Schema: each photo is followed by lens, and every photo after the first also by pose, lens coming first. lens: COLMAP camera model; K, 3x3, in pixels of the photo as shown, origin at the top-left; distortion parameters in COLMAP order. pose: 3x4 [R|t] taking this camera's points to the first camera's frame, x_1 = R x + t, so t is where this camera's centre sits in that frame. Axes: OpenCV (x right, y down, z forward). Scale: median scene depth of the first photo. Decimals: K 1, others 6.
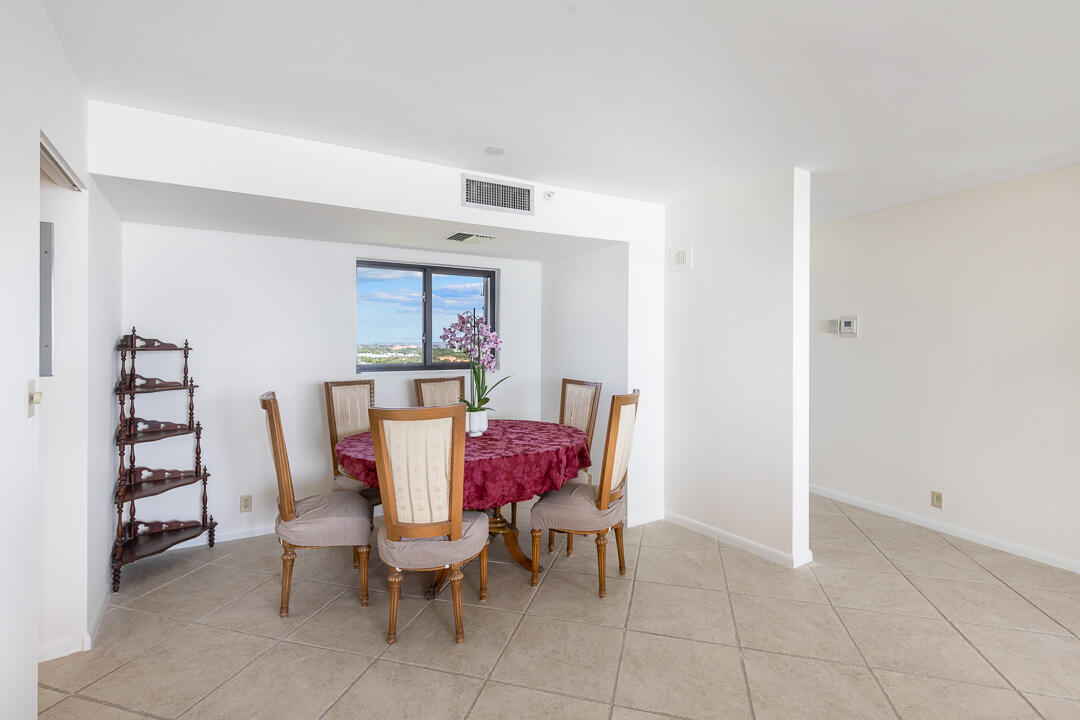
lens RADIAL K [[496.6, 0, 532.7], [0, 496.6, 339.9], [0, 0, 1]] dist [0.001337, -0.000255]
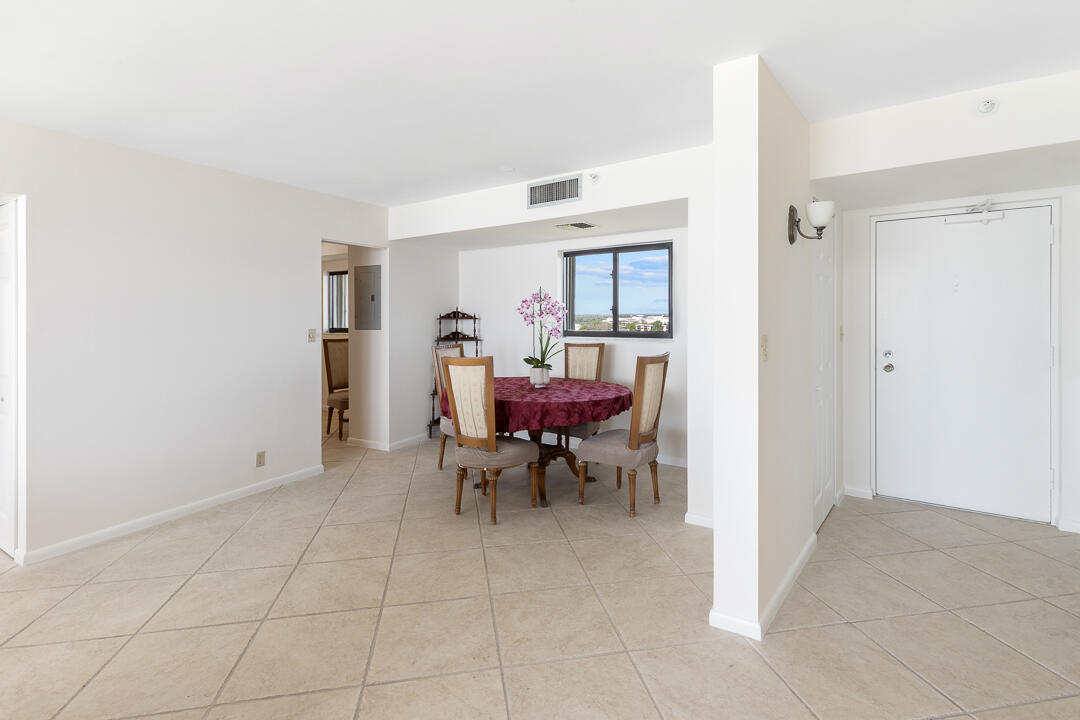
lens RADIAL K [[496.6, 0, 540.8], [0, 496.6, 318.3], [0, 0, 1]] dist [0.001337, -0.000255]
pose [[0.450918, 0.005725, -0.892547, 0.977068], [0.013323, 0.999825, 0.013144, -0.001527], [0.892466, -0.017818, 0.450763, 0.421645]]
